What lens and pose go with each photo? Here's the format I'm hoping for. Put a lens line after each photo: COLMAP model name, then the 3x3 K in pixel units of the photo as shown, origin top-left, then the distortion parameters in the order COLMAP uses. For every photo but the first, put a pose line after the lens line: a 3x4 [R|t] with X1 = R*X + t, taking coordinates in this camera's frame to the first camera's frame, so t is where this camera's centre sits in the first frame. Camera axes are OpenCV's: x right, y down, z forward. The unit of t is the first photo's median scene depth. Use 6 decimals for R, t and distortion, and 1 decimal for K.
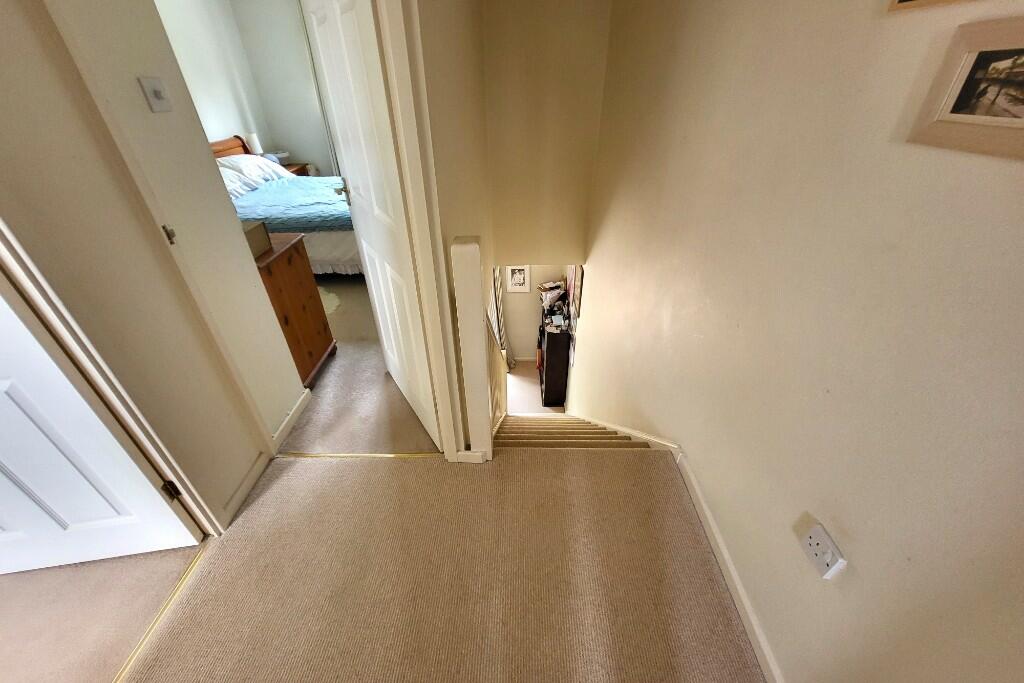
lens RADIAL K [[398.7, 0, 506.5], [0, 398.7, 340.2], [0, 0, 1]] dist [-0.001316, -0.000025]
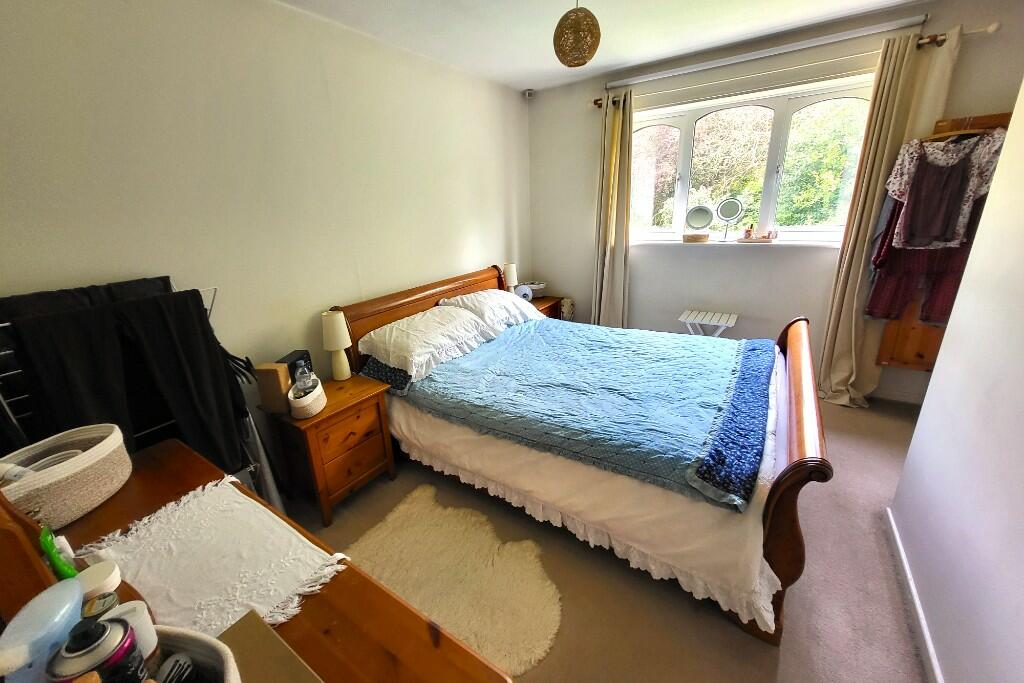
lens RADIAL K [[398.7, 0, 510.6], [0, 398.7, 336.5], [0, 0, 1]] dist [-0.001316, -0.000025]
pose [[0.853025, 0.151700, -0.499336, -0.211337], [-0.270491, 0.946785, -0.174448, -0.241401], [0.446300, 0.283875, 0.848665, 0.351161]]
